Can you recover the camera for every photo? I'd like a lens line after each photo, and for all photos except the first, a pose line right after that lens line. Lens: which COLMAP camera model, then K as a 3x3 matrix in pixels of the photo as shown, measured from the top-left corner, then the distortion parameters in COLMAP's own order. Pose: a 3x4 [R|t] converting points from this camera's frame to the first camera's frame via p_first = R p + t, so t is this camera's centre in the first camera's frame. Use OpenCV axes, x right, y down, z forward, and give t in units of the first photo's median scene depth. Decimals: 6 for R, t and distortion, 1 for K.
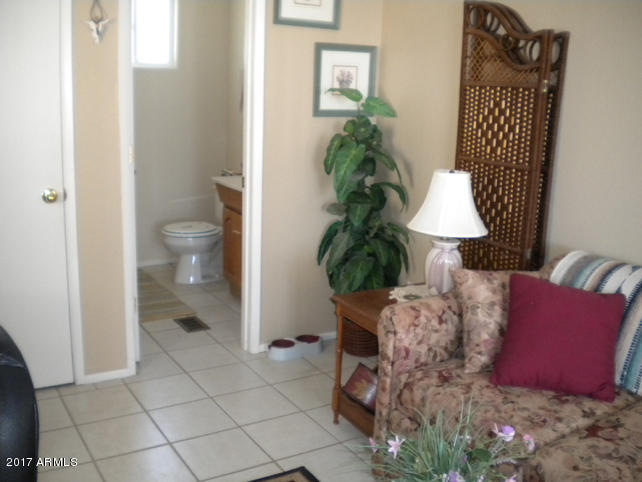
lens RADIAL K [[687.2, 0, 323.2], [0, 687.2, 238.8], [0, 0, 1]] dist [-0.053546, -0.244210]
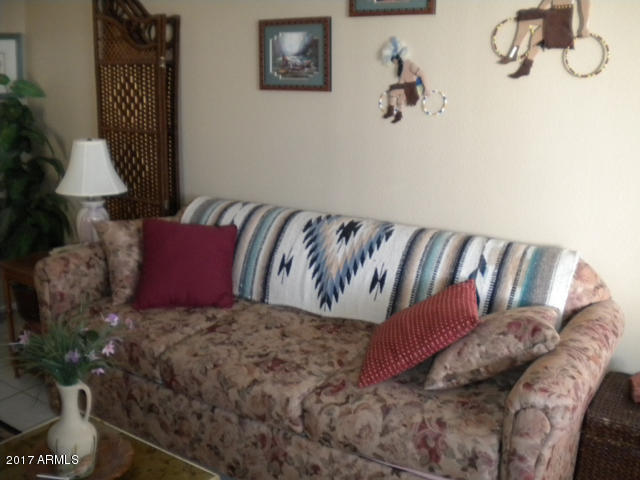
lens RADIAL K [[685.0, 0, 322.2], [0, 685.0, 237.8], [0, 0, 1]] dist [-0.053546, -0.244210]
pose [[0.902856, -0.122057, 0.412254, 0.052256], [0.109570, 0.992517, 0.053893, 0.046415], [-0.415747, -0.003487, 0.909473, -0.194839]]
